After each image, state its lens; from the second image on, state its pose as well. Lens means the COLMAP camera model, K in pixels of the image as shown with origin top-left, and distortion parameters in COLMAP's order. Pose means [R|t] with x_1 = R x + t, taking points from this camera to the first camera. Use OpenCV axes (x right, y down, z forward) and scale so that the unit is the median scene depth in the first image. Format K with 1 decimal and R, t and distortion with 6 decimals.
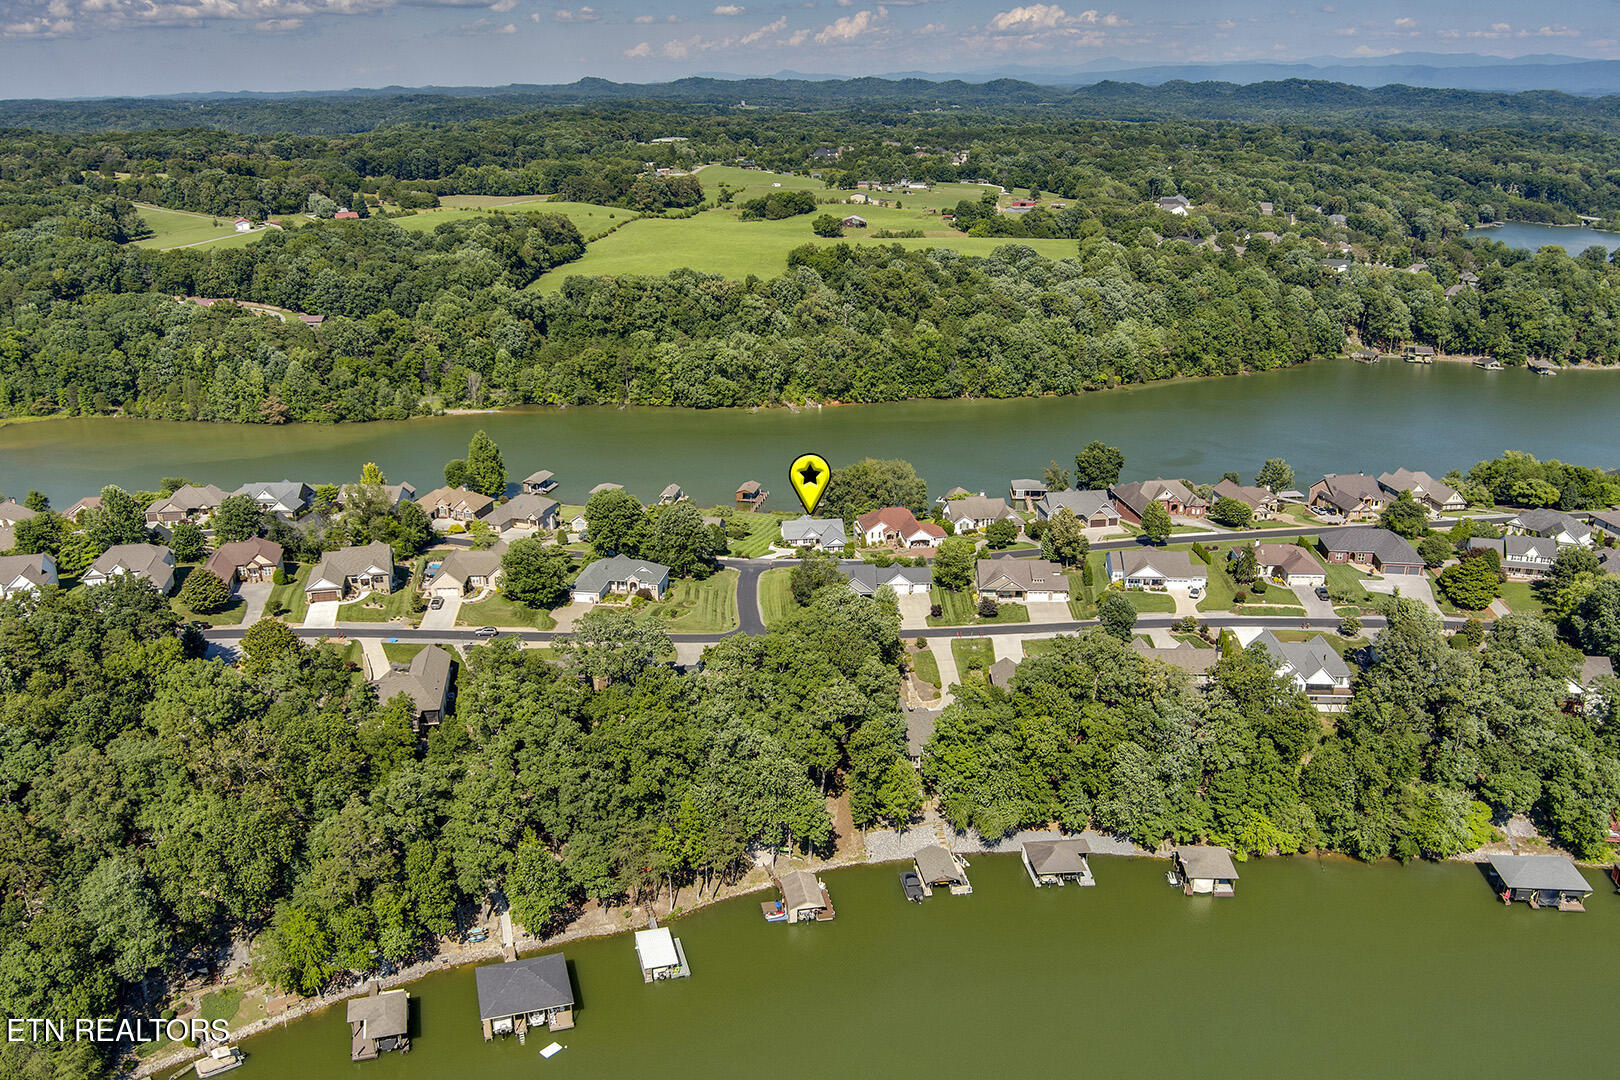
lens RADIAL K [[1342.8, 0, 800.3], [0, 1342.8, 543.3], [0, 0, 1]] dist [-0.074172, 0.021809]
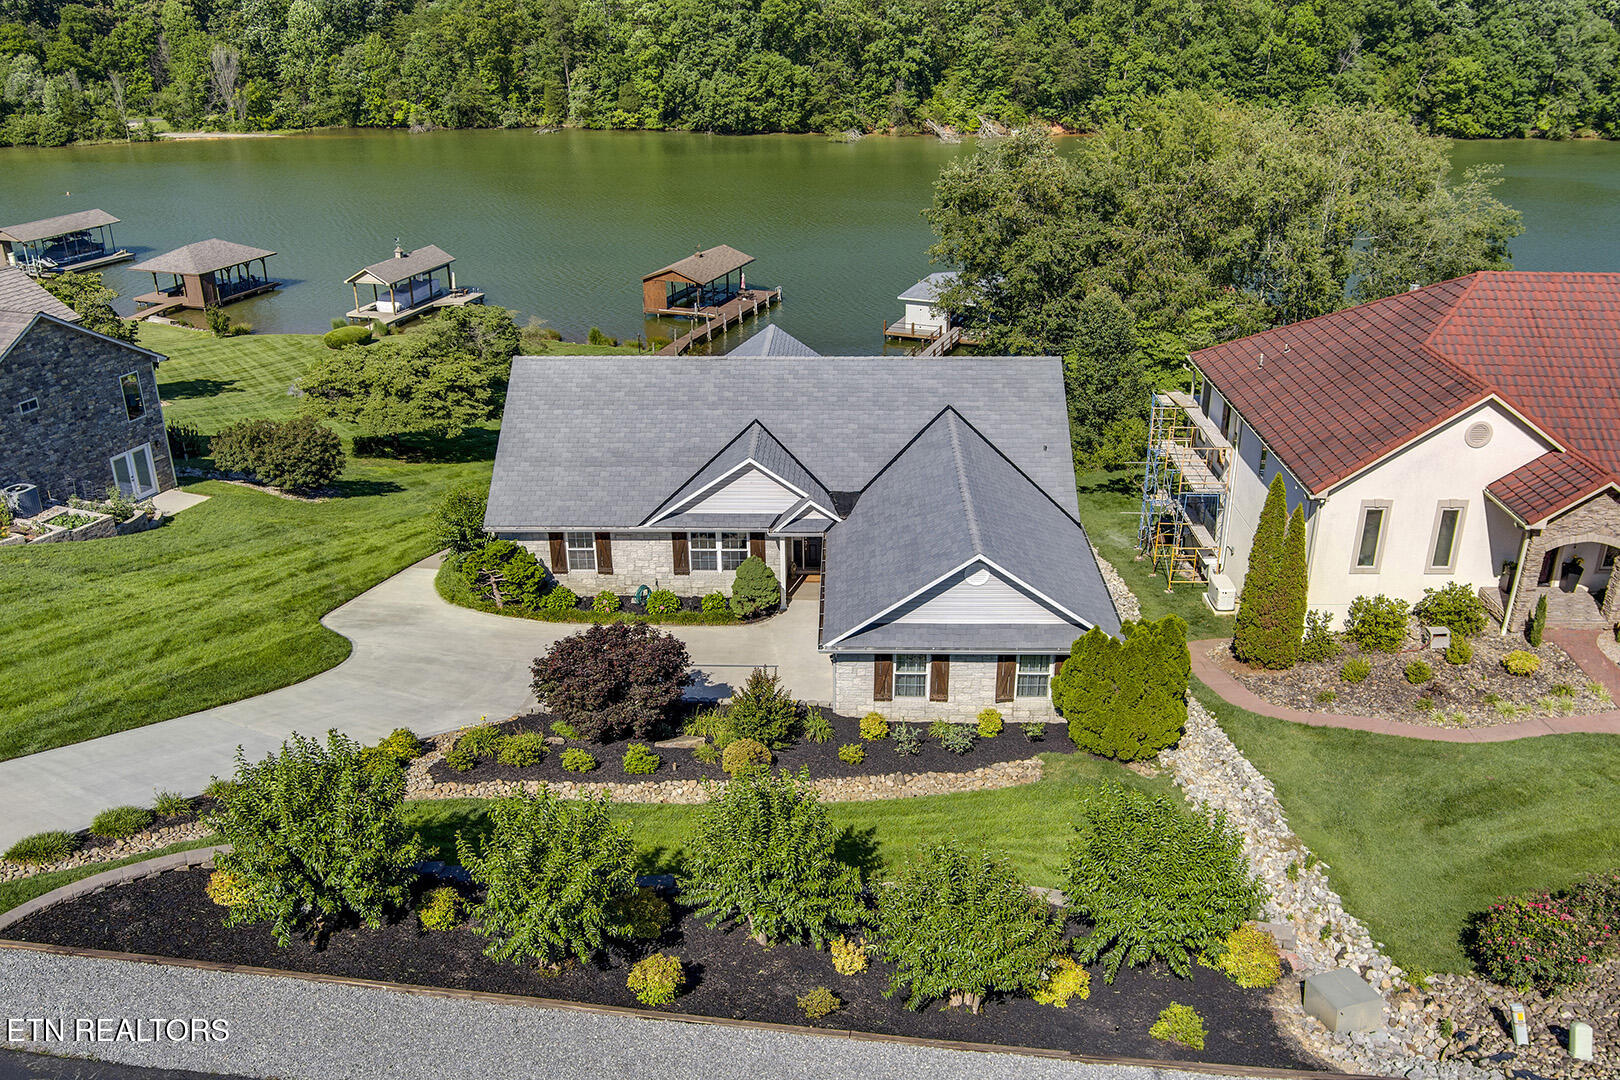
lens RADIAL K [[1342.8, 0, 800.3], [0, 1342.8, 543.3], [0, 0, 1]] dist [-0.074172, 0.021809]
pose [[0.986856, 0.061613, -0.149395, 0.018004], [-0.050422, 0.995711, 0.077577, -0.006967], [0.153534, -0.069025, 0.985730, 0.582482]]
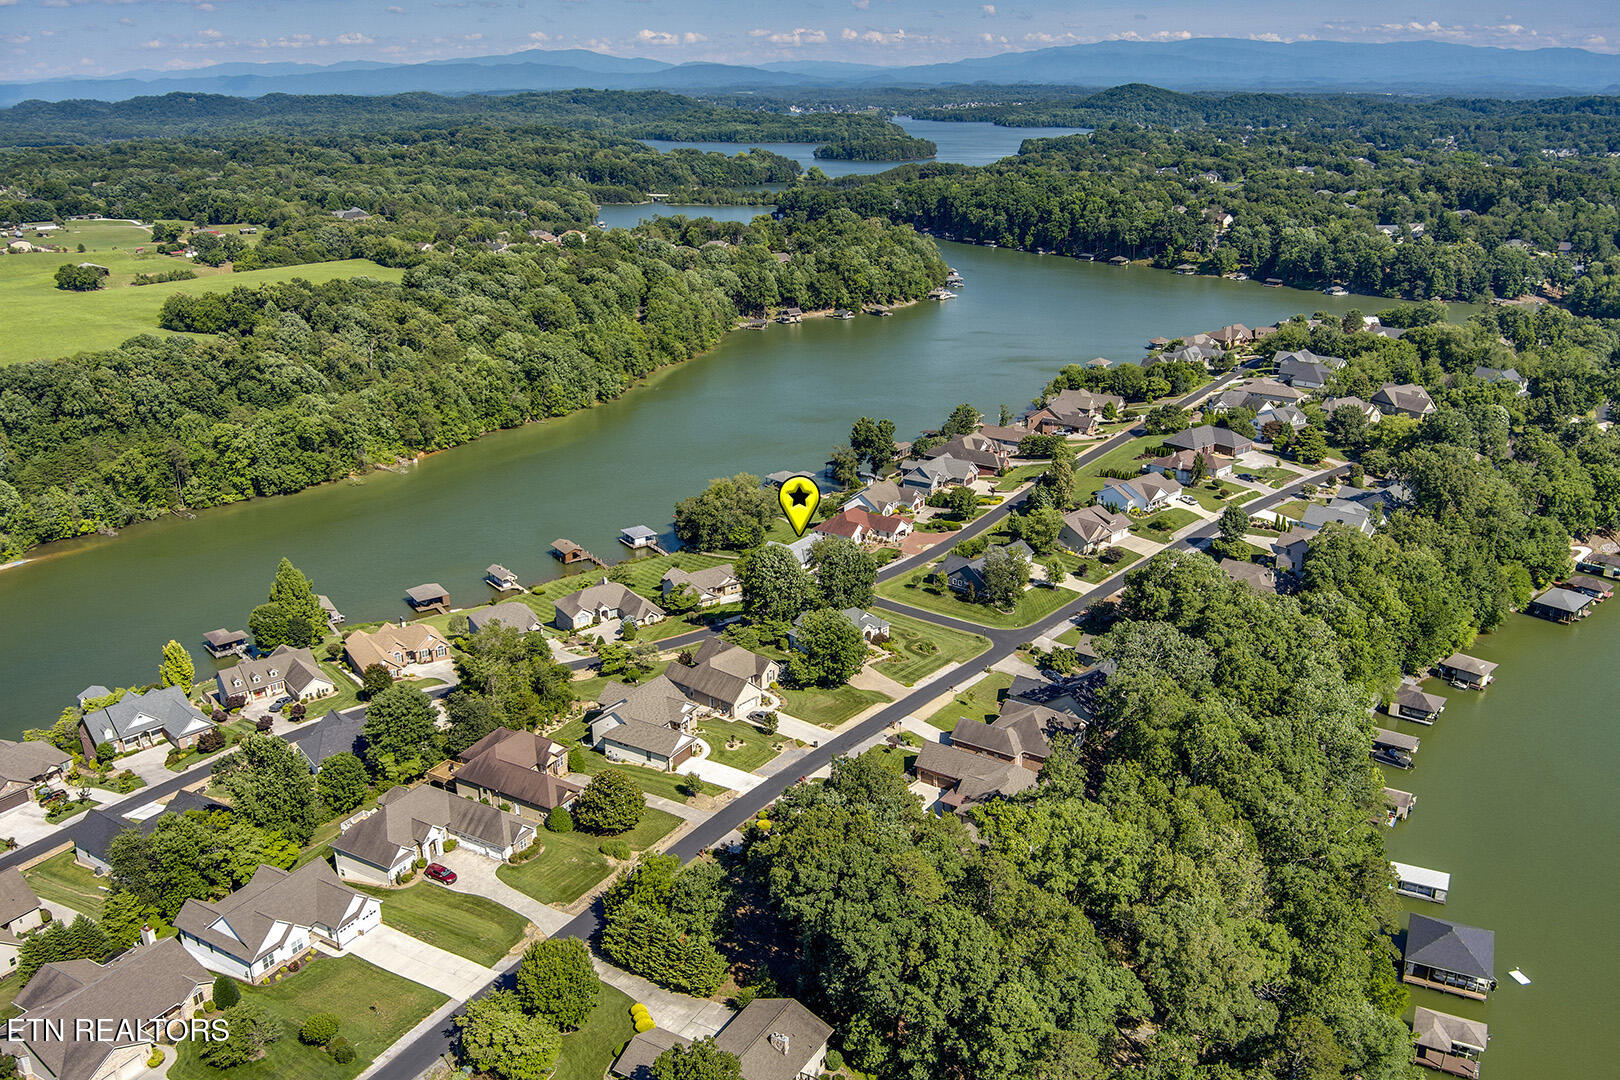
lens RADIAL K [[1342.8, 0, 800.3], [0, 1342.8, 543.3], [0, 0, 1]] dist [-0.074172, 0.021809]
pose [[0.690247, -0.246250, 0.680382, -0.419197], [0.251437, 0.963339, 0.093577, -0.068814], [-0.678482, 0.106482, 0.726859, 0.198557]]
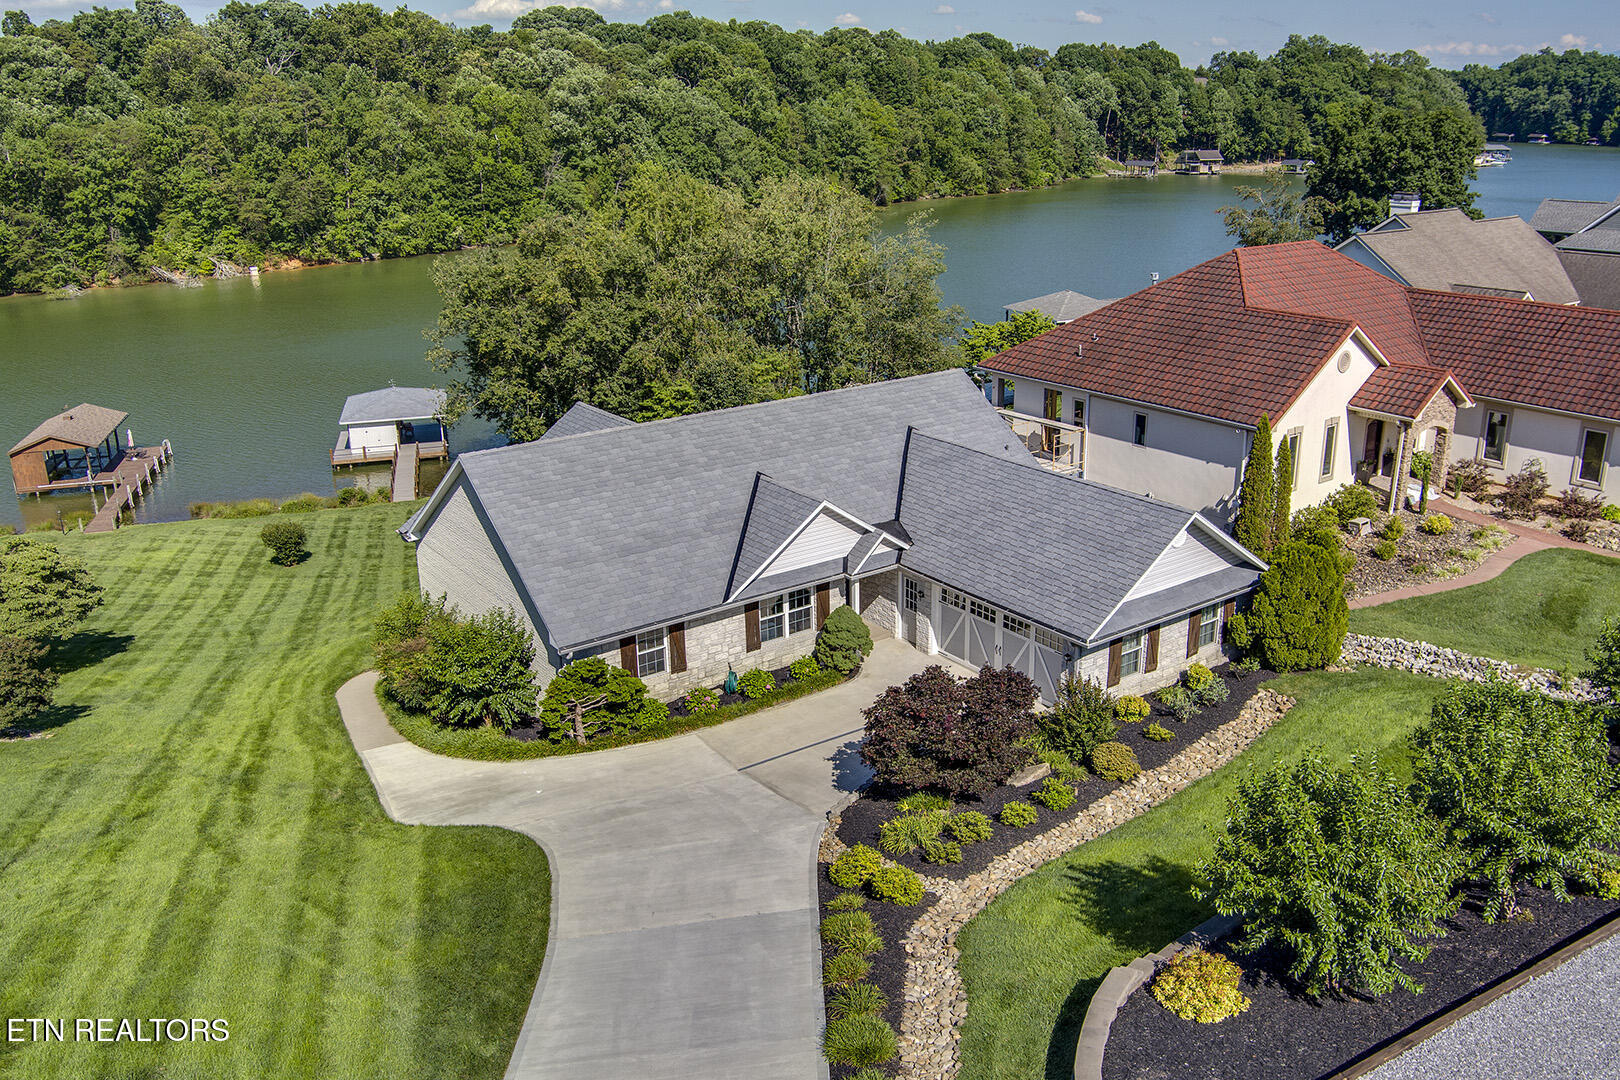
lens RADIAL K [[1320.1, 0, 800.2], [0, 1320.1, 541.4], [0, 0, 1]] dist [-0.087813, 0.044453]
pose [[0.886522, -0.161795, 0.433475, -0.021170], [0.169968, 0.985244, 0.020132, -0.005495], [-0.430336, 0.055829, 0.900941, 0.593719]]
